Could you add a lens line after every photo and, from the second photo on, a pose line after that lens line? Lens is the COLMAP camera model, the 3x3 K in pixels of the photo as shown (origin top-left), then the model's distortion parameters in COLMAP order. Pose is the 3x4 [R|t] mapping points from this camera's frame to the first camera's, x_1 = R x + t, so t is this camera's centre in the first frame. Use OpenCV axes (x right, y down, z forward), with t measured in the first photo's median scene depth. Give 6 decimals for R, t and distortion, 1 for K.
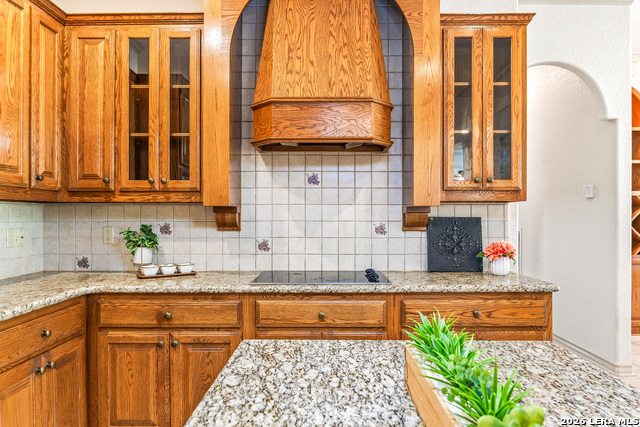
lens RADIAL K [[462.7, 0, 320.3], [0, 462.7, 218.8], [0, 0, 1]] dist [-0.009369, -0.000395]
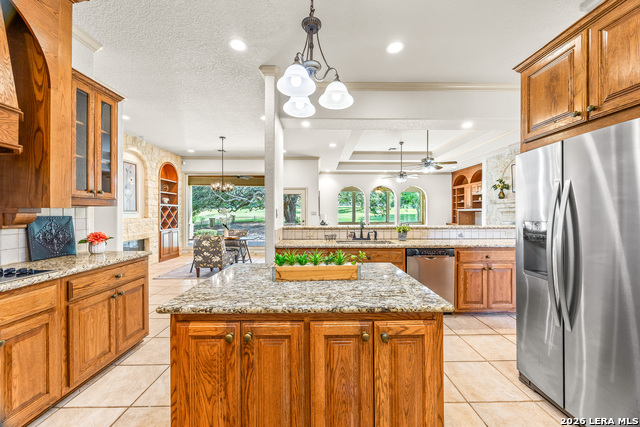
lens RADIAL K [[246.7, 0, 323.7], [0, 246.7, 213.7], [0, 0, 1]] dist [0.003318, 0.000433]
pose [[-0.025639, 0.001006, 0.999671, -0.478840], [0.004722, 0.999988, -0.000886, -0.007388], [-0.999660, 0.004698, -0.025643, 0.273377]]
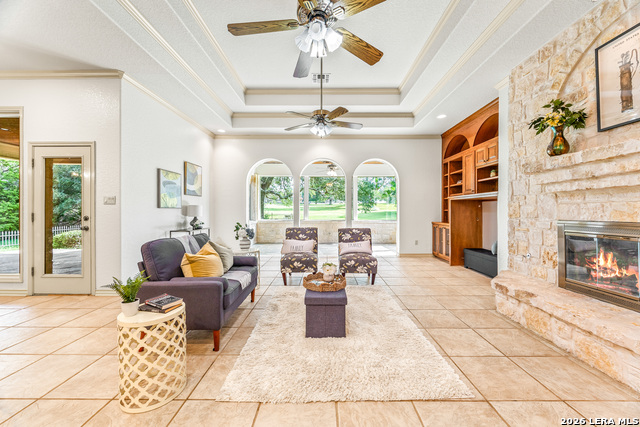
lens RADIAL K [[246.7, 0, 319.8], [0, 246.7, 211.5], [0, 0, 1]] dist [0.003318, 0.000433]
pose [[0.008493, 0.002234, 0.999961, 1.063328], [0.003920, 0.999990, -0.002267, 0.046280], [-0.999956, 0.003939, 0.008484, -0.727025]]
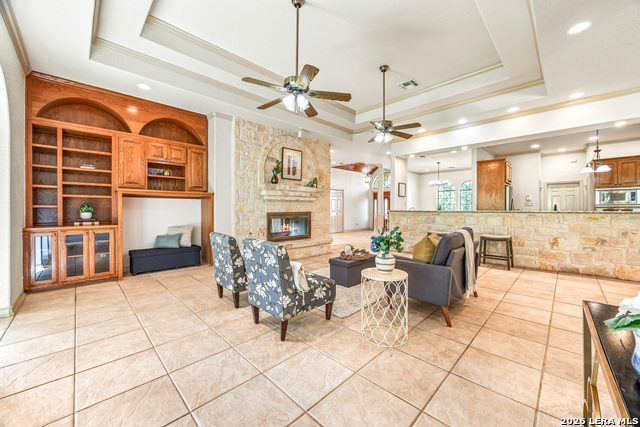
lens RADIAL K [[246.7, 0, 326.3], [0, 246.7, 210.6], [0, 0, 1]] dist [0.003318, 0.000433]
pose [[-0.695763, 0.004753, -0.718255, 3.117840], [-0.002048, 0.999961, 0.008601, 0.046395], [0.718268, 0.007455, -0.695726, 0.112610]]
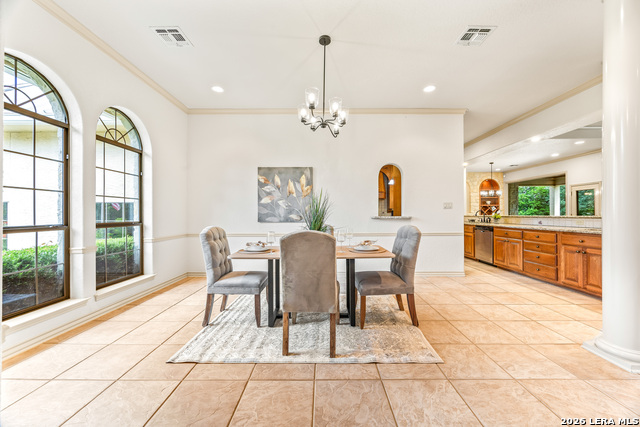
lens RADIAL K [[246.7, 0, 324.2], [0, 246.7, 214.7], [0, 0, 1]] dist [0.003318, 0.000433]
pose [[0.999964, 0.000639, 0.008413, -0.692575], [-0.000623, 0.999998, -0.001929, 0.059150], [-0.008414, 0.001924, 0.999963, -2.224922]]
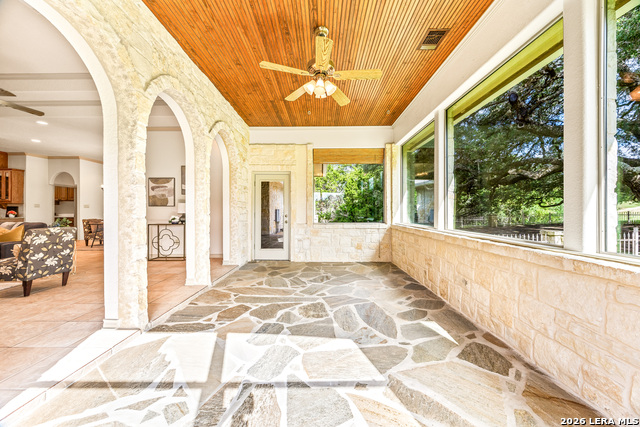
lens RADIAL K [[246.7, 0, 323.8], [0, 246.7, 211.2], [0, 0, 1]] dist [0.003318, 0.000433]
pose [[0.999994, -0.002585, -0.002113, 4.014955], [0.002569, 0.999968, -0.007530, 0.083813], [0.002132, 0.007524, 0.999969, -1.814924]]
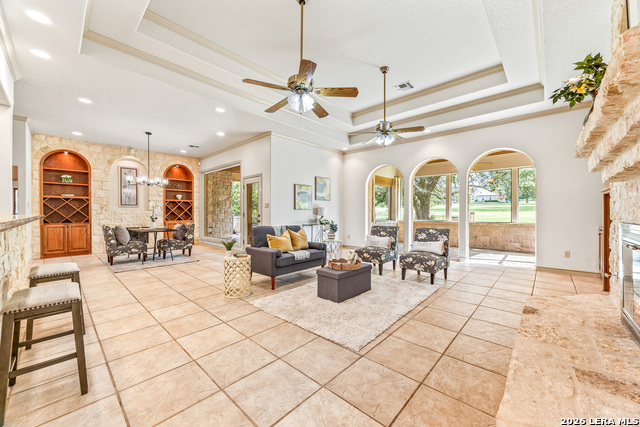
lens RADIAL K [[246.7, 0, 320.2], [0, 246.7, 213.5], [0, 0, 1]] dist [0.003318, 0.000433]
pose [[0.684771, -0.000708, 0.728758, 1.015072], [0.000907, 1.000000, 0.000120, 0.056039], [-0.728758, 0.000579, 0.684771, -1.500399]]
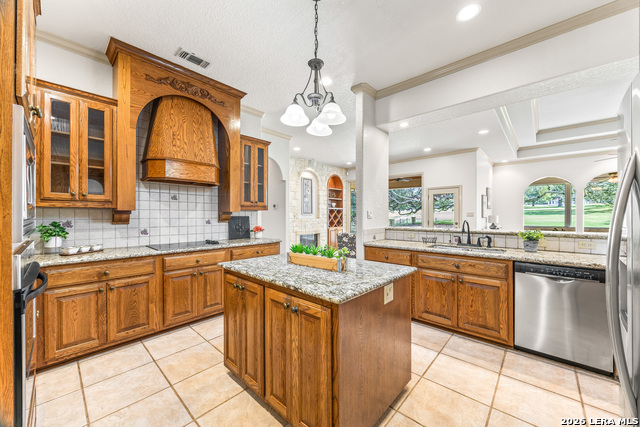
lens RADIAL K [[246.7, 0, 322.7], [0, 246.7, 216.4], [0, 0, 1]] dist [0.003318, 0.000433]
pose [[0.664207, -0.001826, 0.747546, -0.428968], [0.002303, 0.999997, 0.000397, -0.002955], [-0.747545, 0.001458, 0.664209, -0.207469]]
